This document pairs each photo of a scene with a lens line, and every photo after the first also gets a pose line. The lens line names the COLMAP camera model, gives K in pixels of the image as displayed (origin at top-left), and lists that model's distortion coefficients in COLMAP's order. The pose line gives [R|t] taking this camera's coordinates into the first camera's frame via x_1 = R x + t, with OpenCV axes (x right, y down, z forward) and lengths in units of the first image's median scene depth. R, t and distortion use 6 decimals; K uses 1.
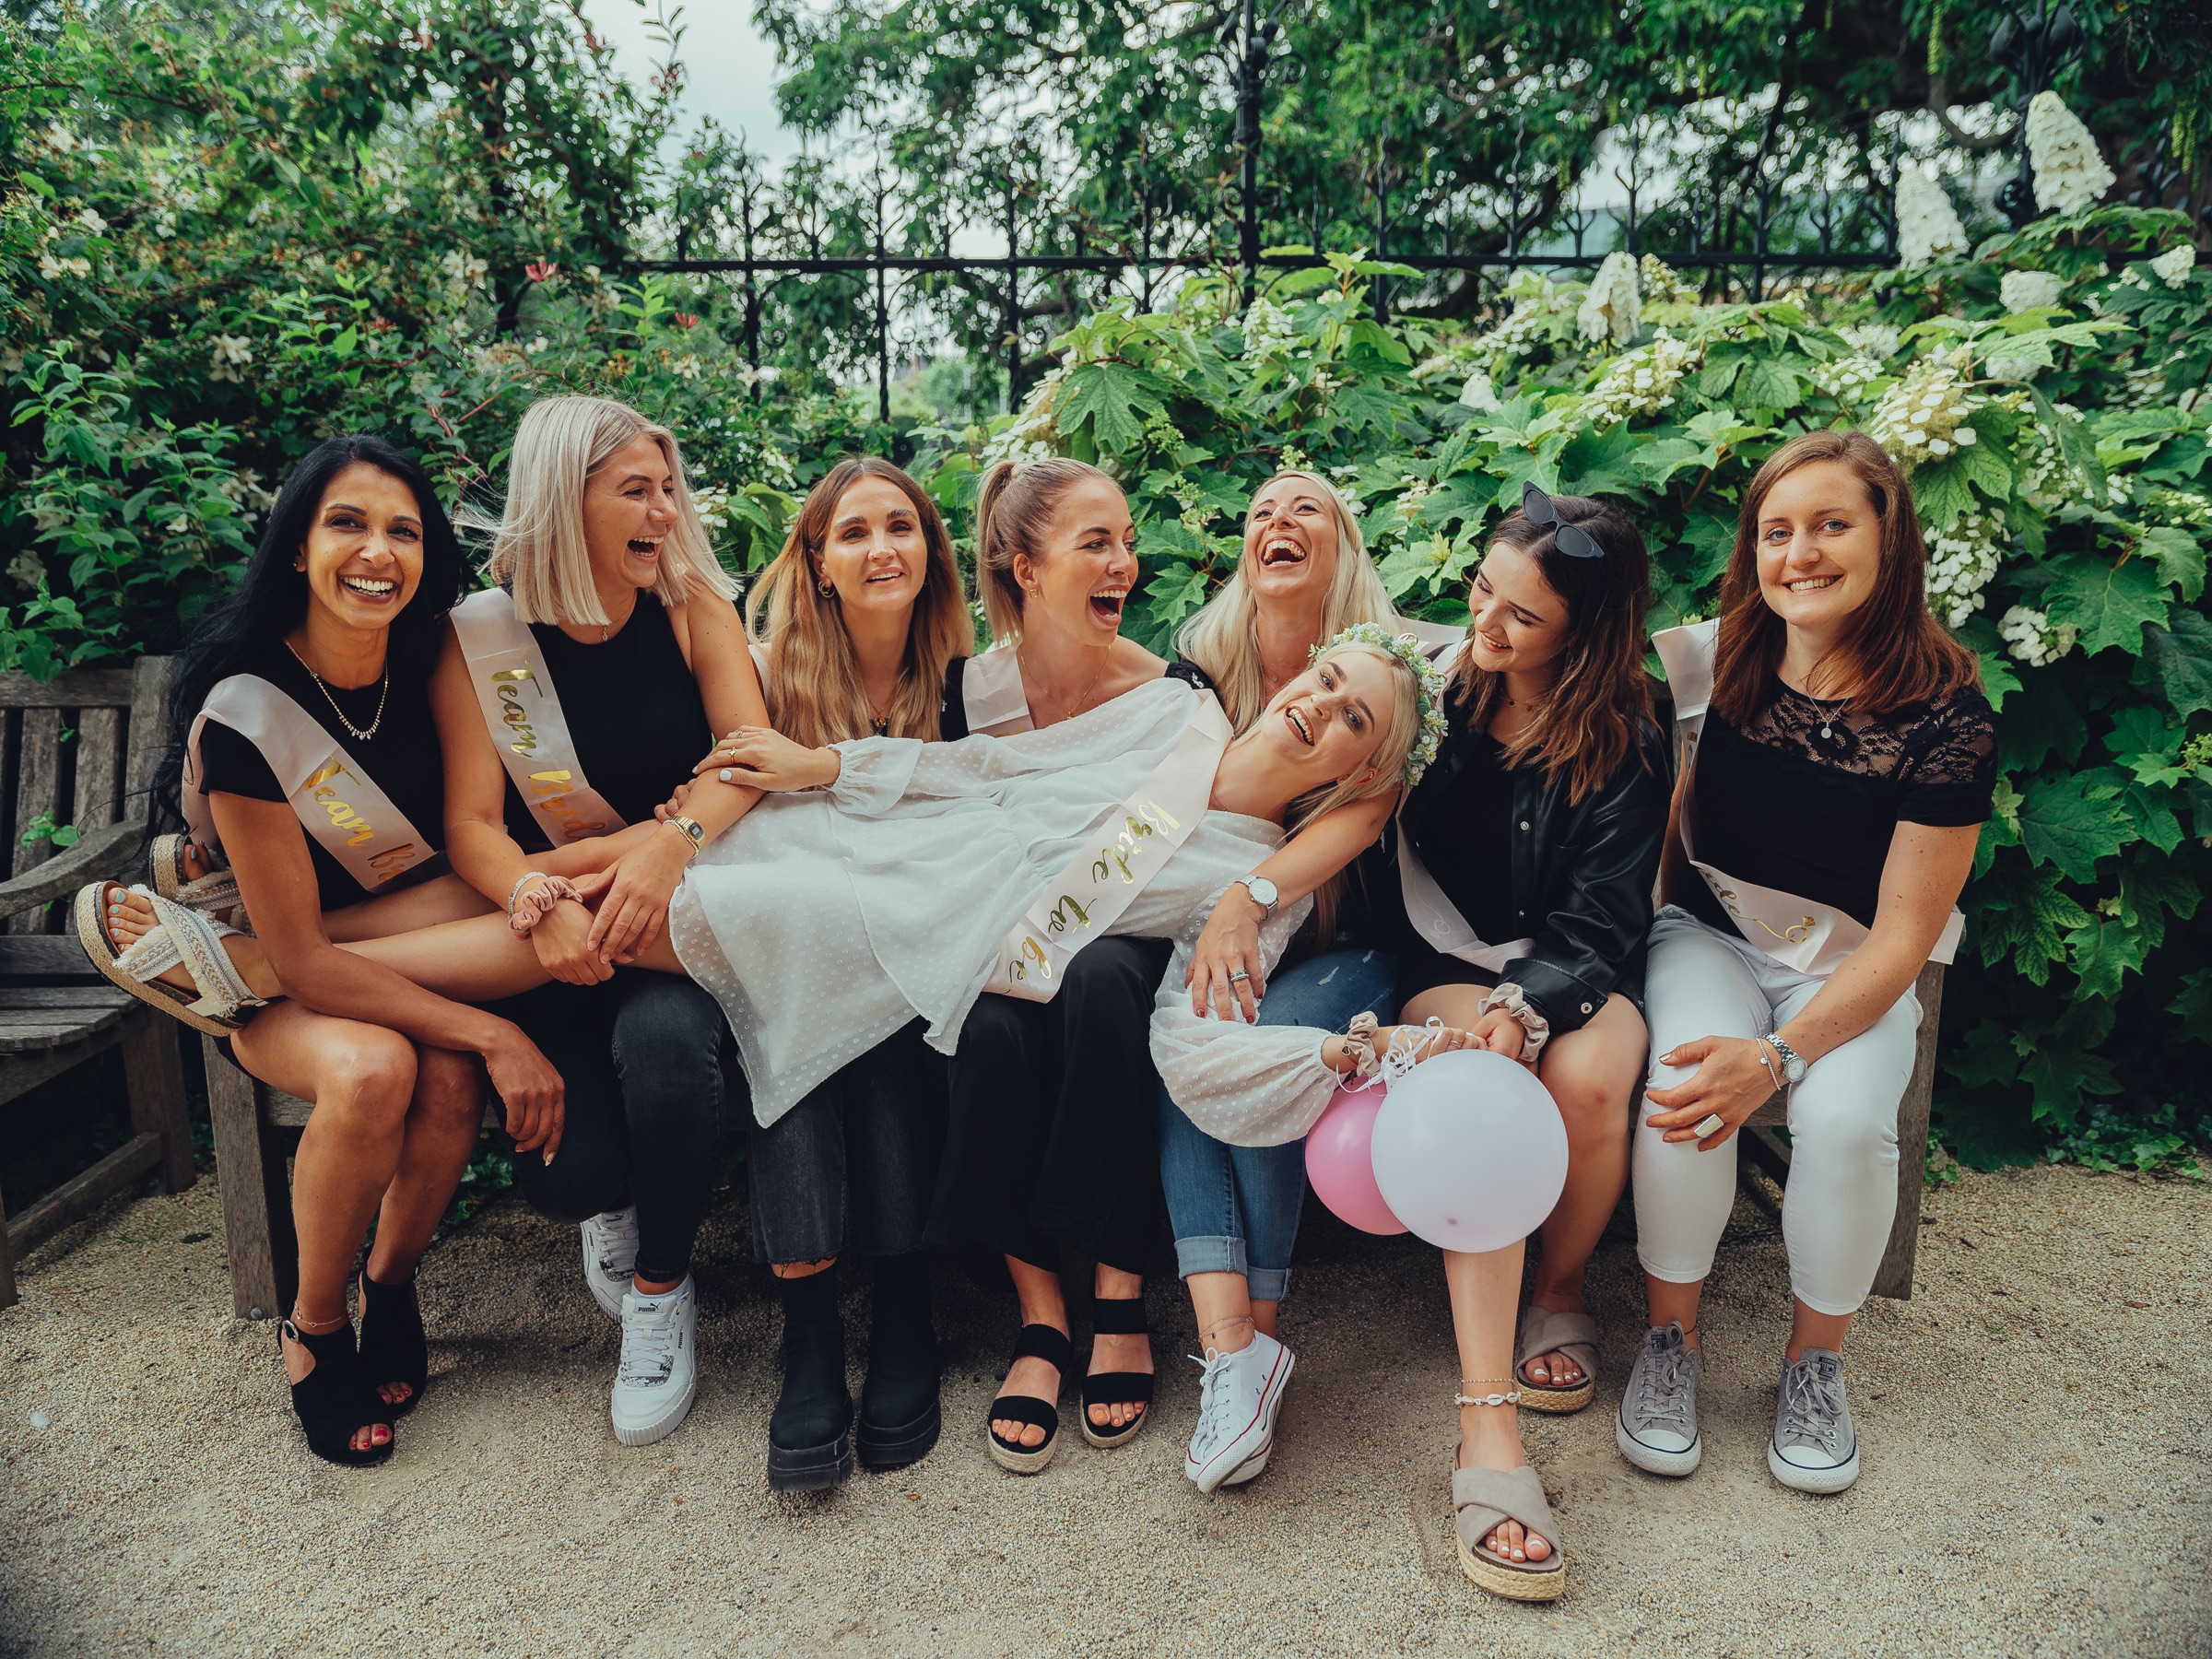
lens RADIAL K [[1575.8, 0, 1097.9], [0, 1575.8, 880.1], [0, 0, 1]] dist [-0.012755, 0.003768]
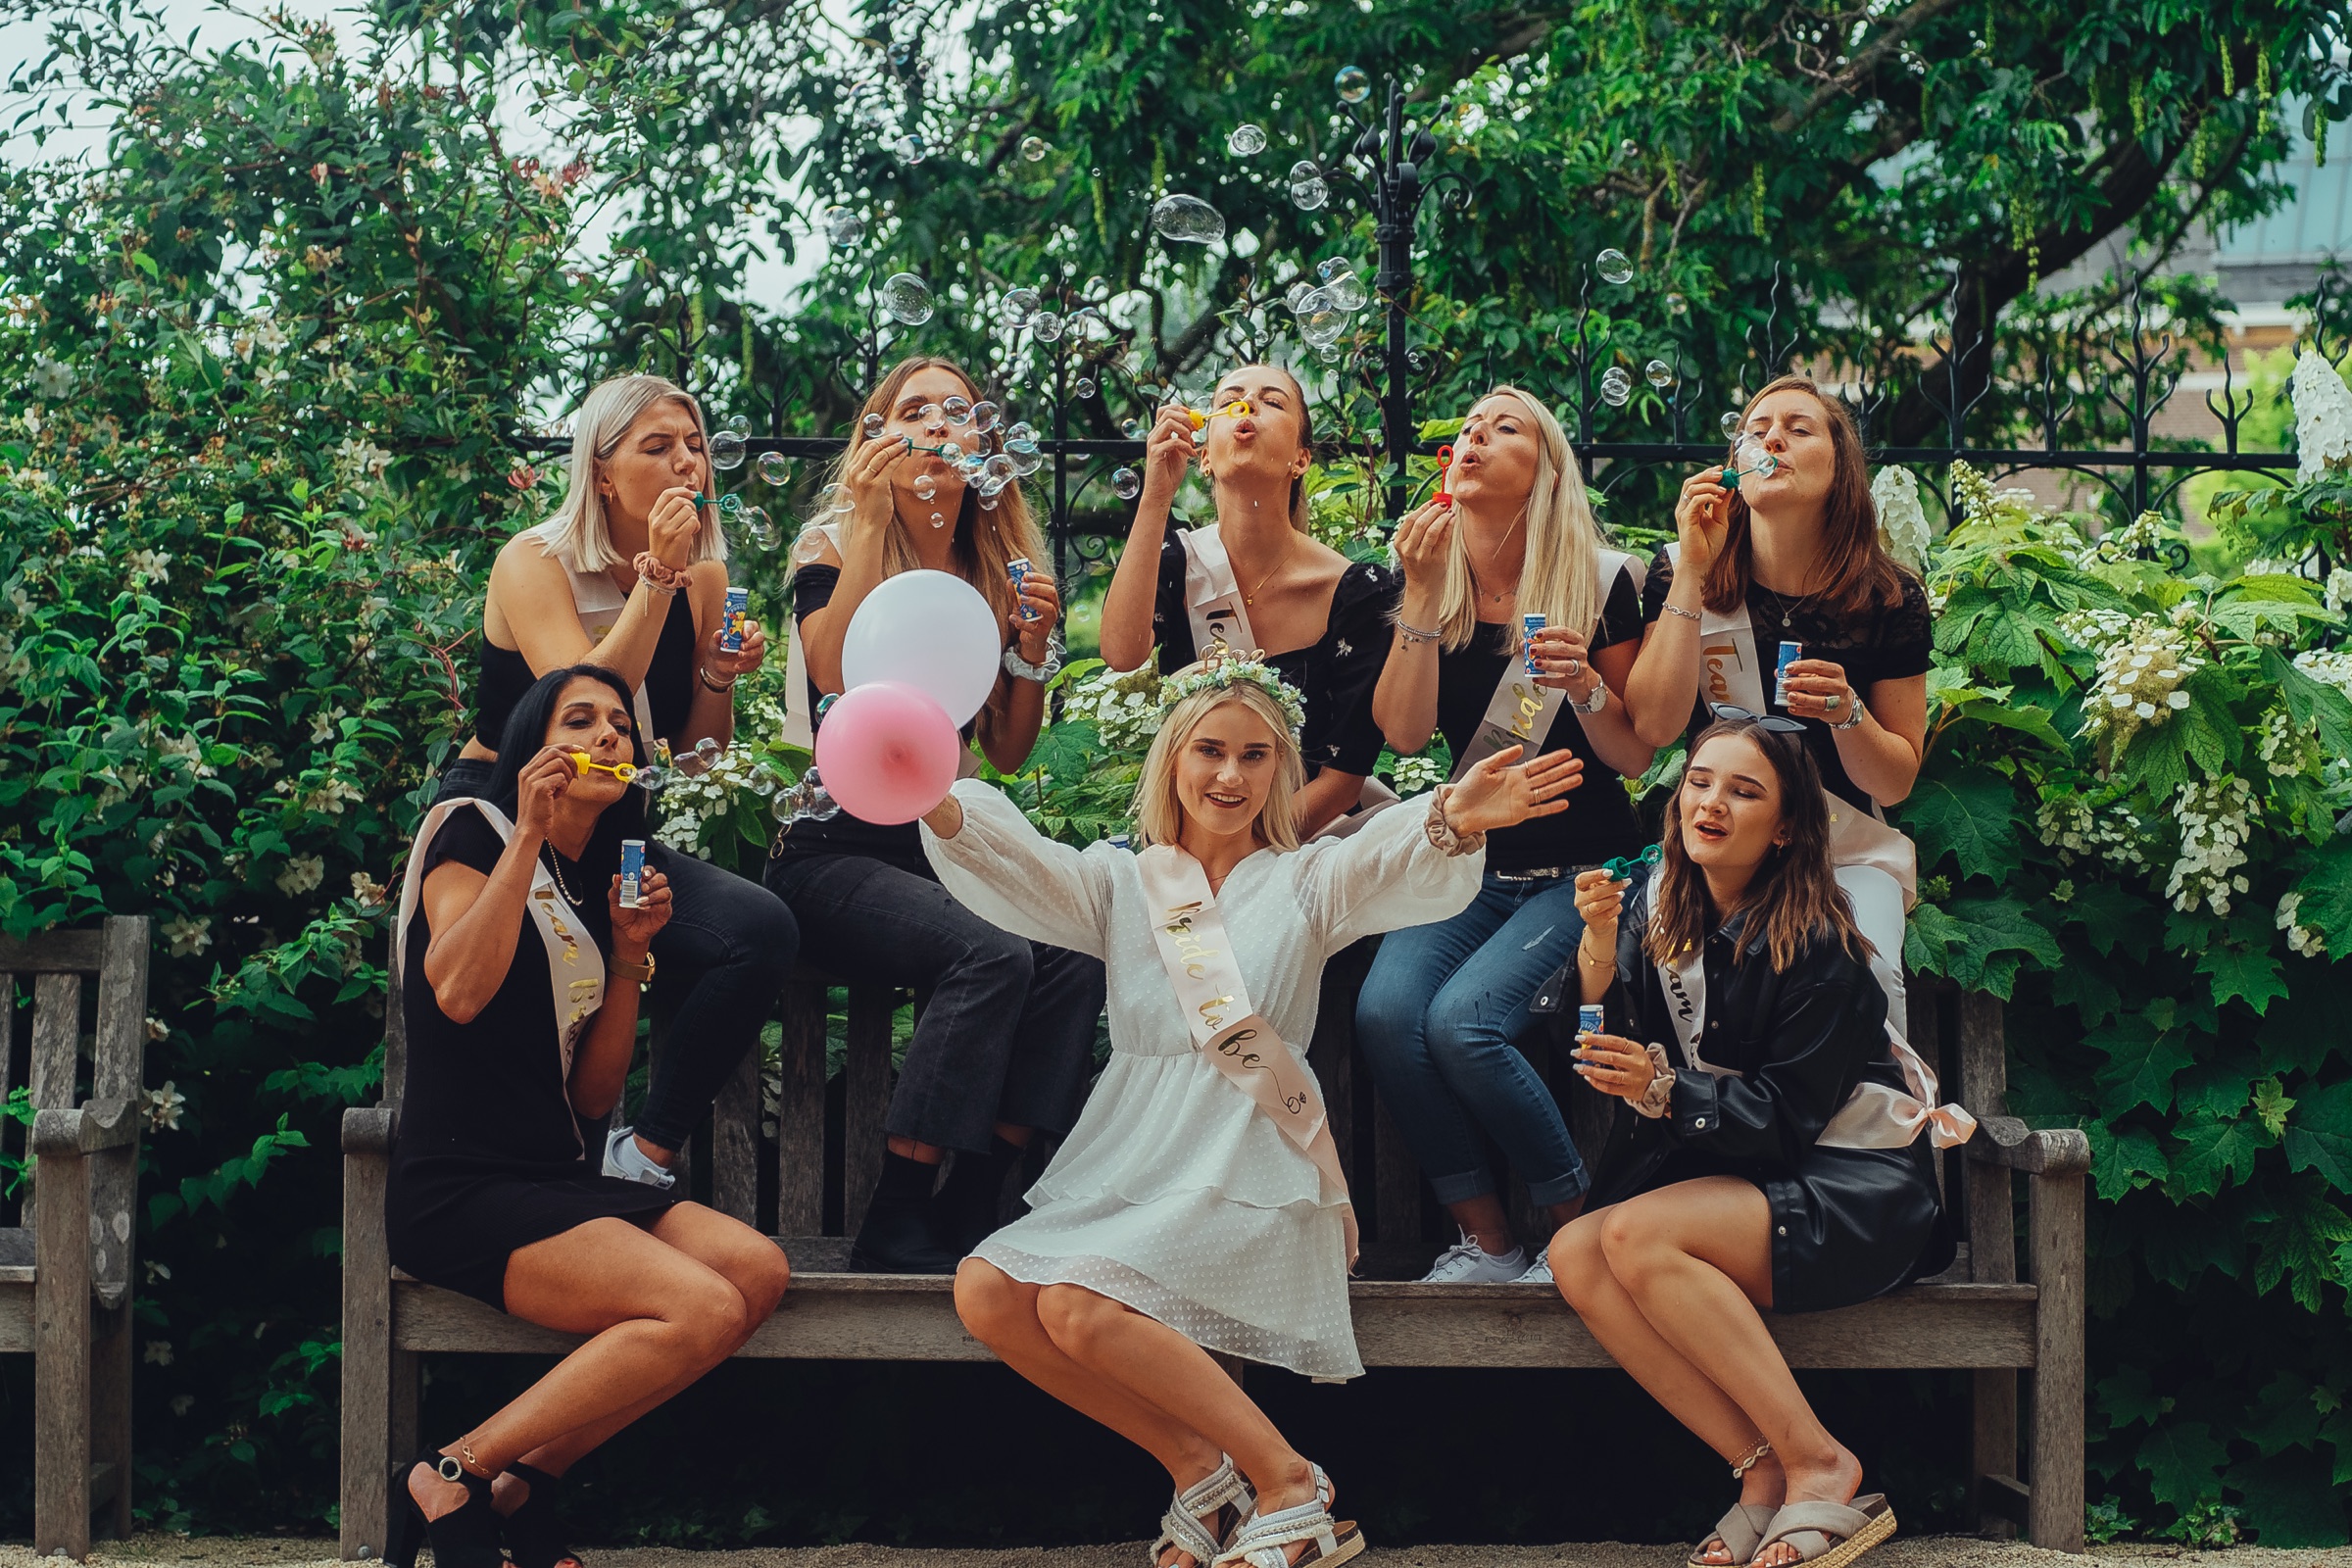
lens RADIAL K [[5777.6, 0, 1176.0], [0, 5777.6, 784.0], [0, 0, 1]] dist [-0.132727, 0.334025]
pose [[0.998450, 0.014214, 0.053802, -0.196486], [0.000189, 0.965954, -0.258715, 0.589215], [-0.055648, 0.258324, 0.964454, -2.040363]]
